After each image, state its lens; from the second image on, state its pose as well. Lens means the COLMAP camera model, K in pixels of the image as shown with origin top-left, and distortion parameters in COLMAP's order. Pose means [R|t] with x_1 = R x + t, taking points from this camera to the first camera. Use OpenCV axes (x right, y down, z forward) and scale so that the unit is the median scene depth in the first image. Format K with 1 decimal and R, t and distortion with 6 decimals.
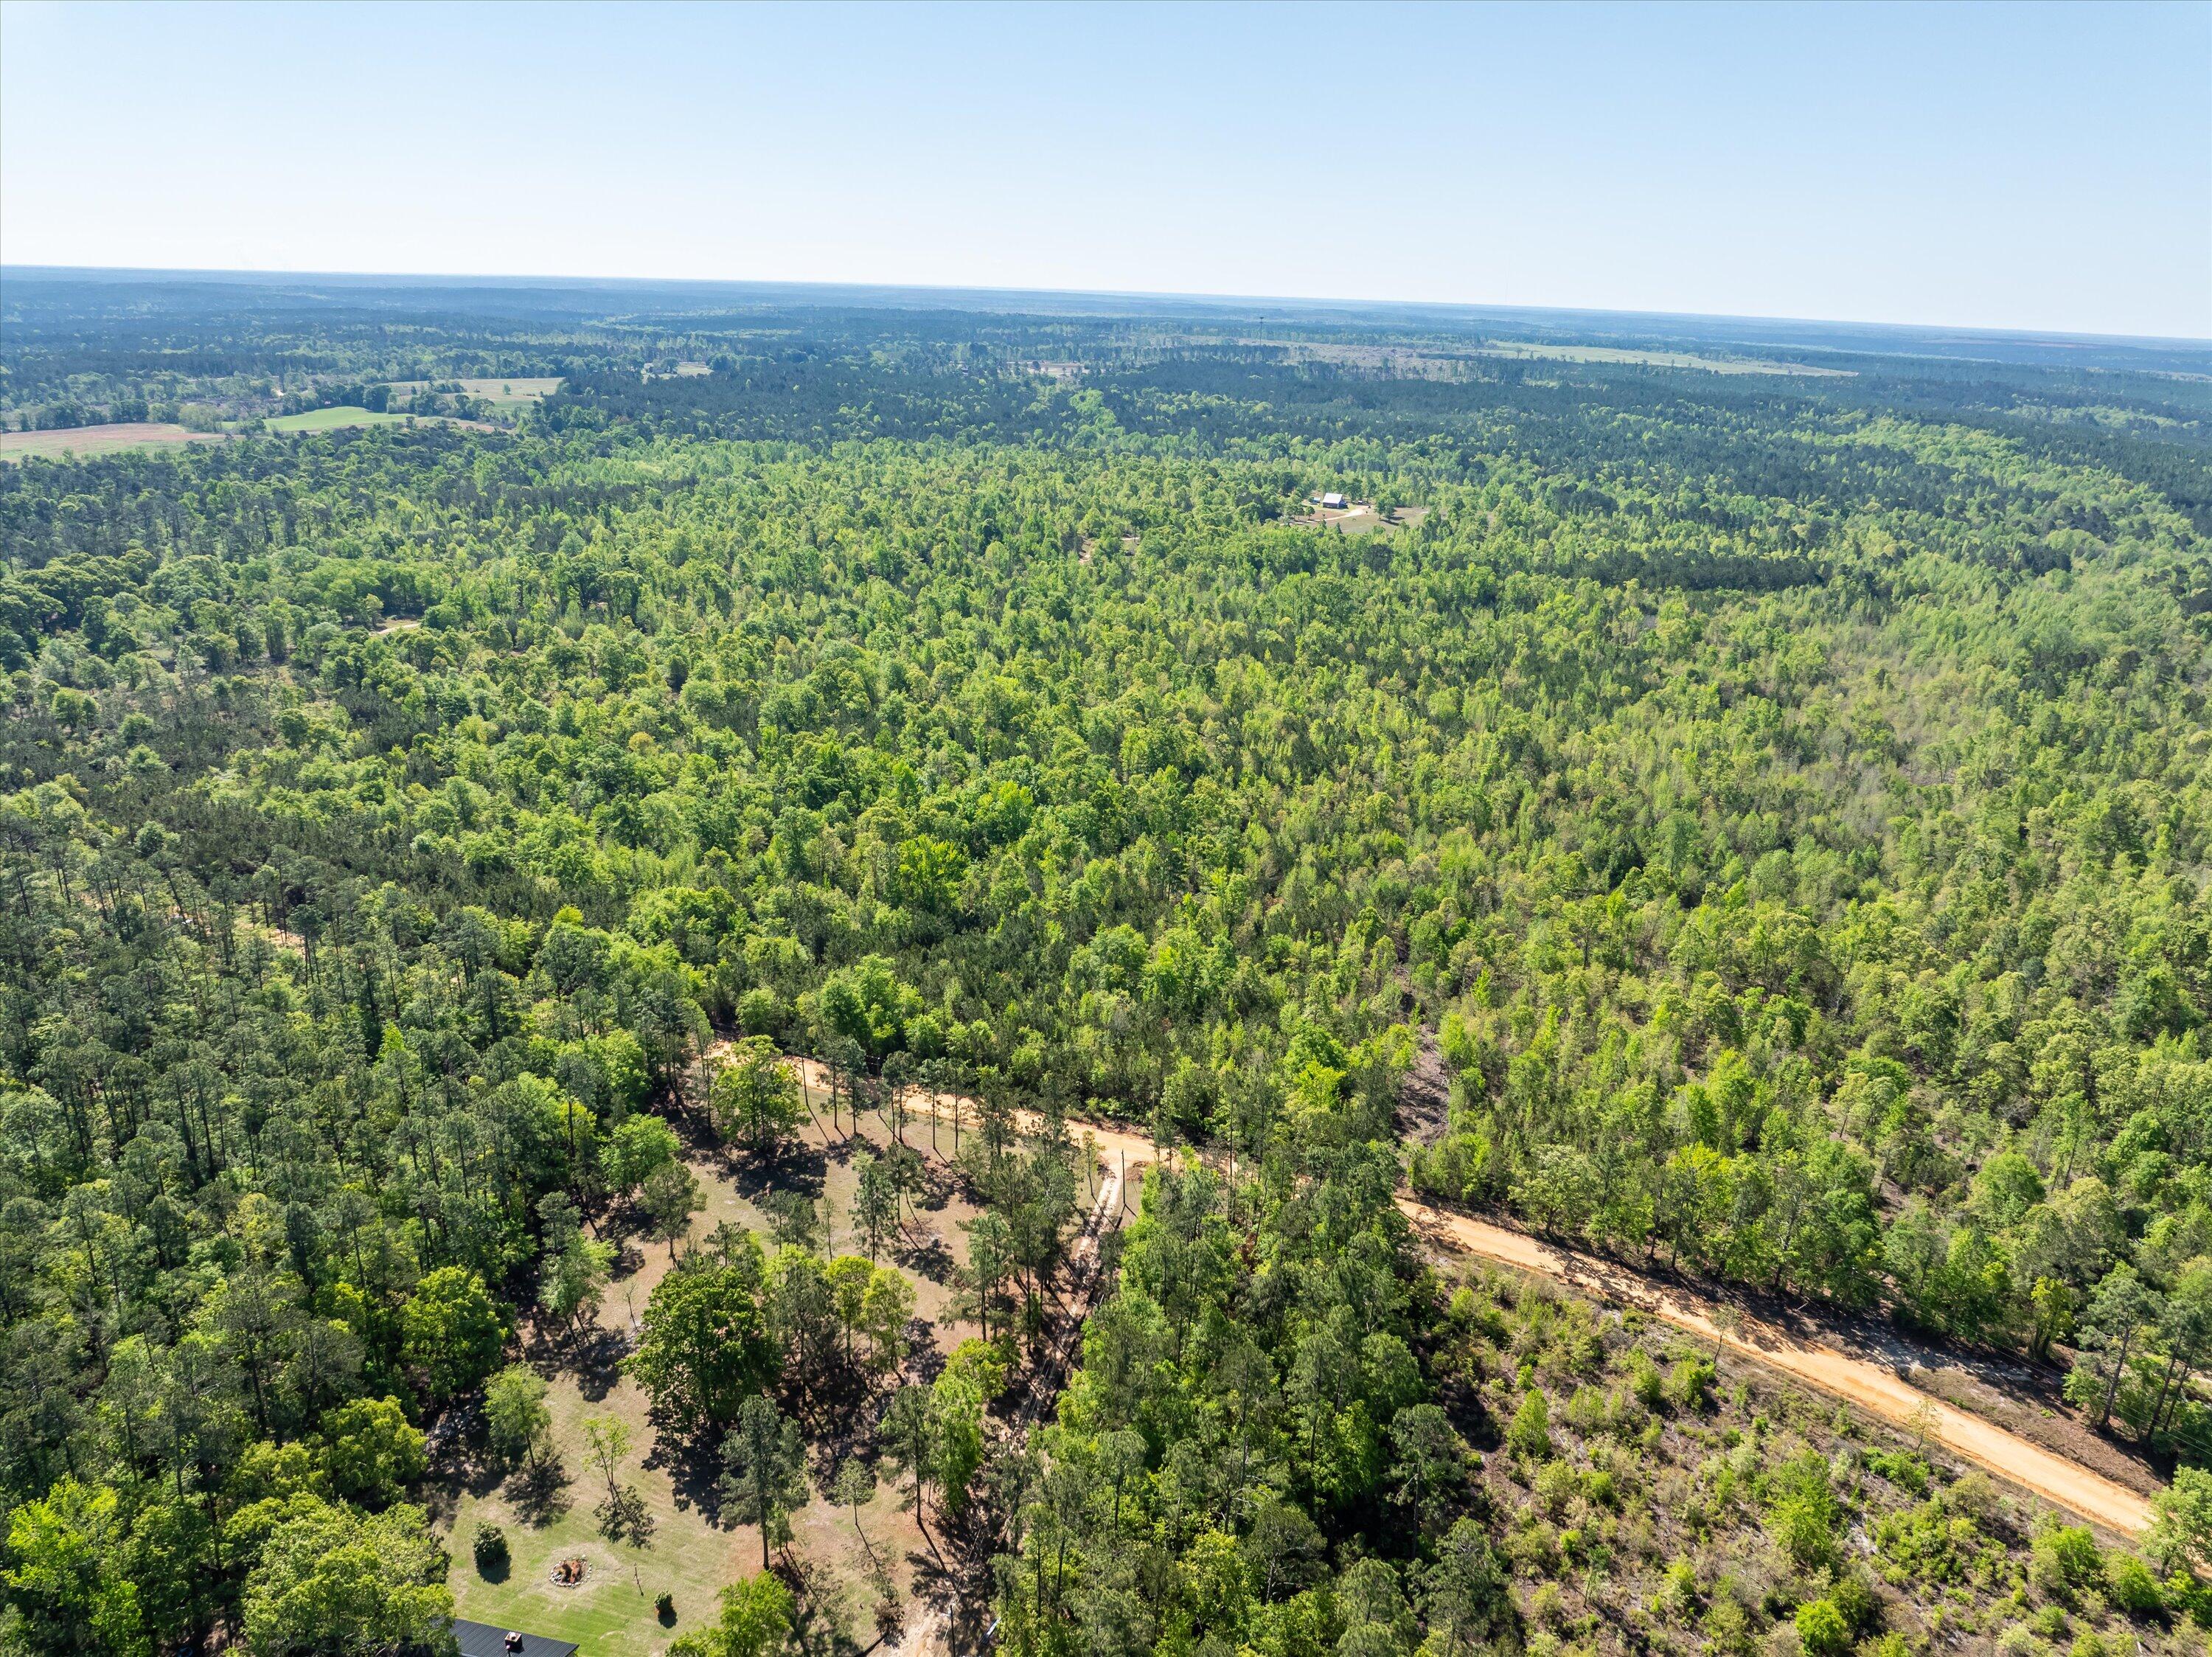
lens RADIAL K [[1686.3, 0, 1106.0], [0, 1686.3, 828.5], [0, 0, 1]] dist [-0.047014, 0.000538]
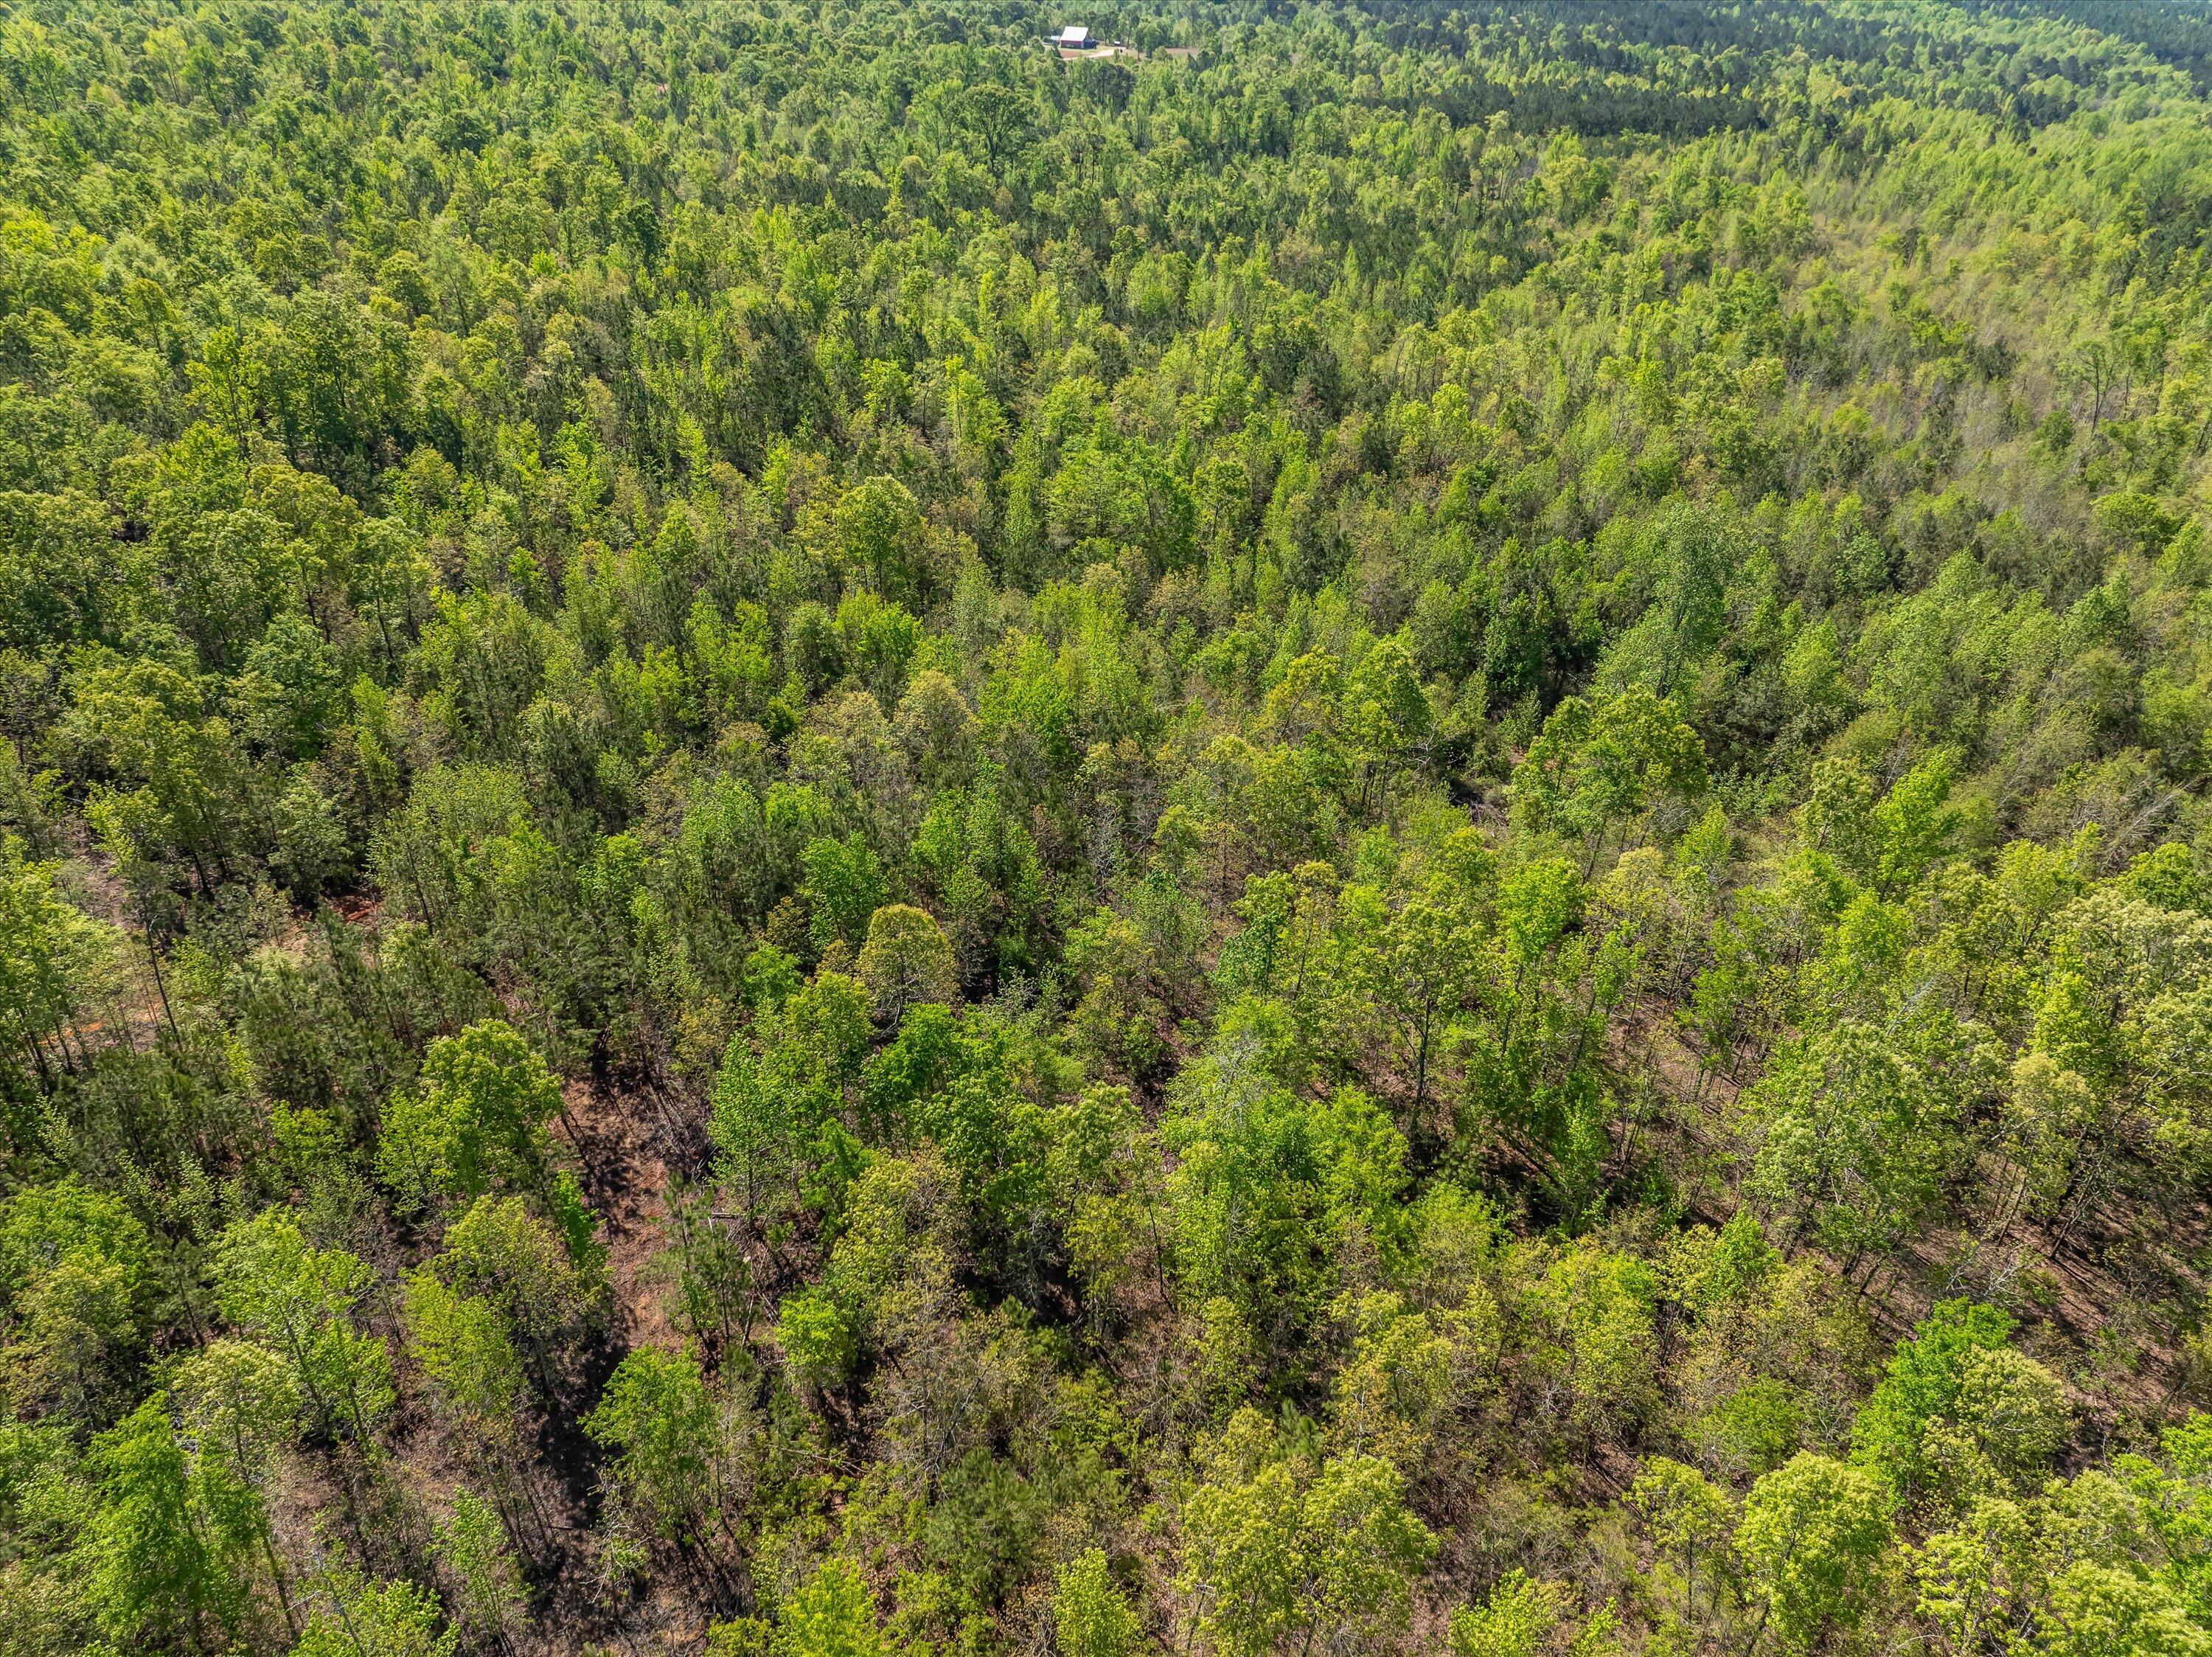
lens RADIAL K [[1646.9, 0, 1106.0], [0, 1646.9, 828.5], [0, 0, 1]] dist [-0.051974, 0.038019]
pose [[0.995500, -0.050138, 0.080406, 0.124036], [0.033052, 0.978983, 0.201246, -0.011762], [-0.088807, -0.197683, 0.976235, 0.434243]]
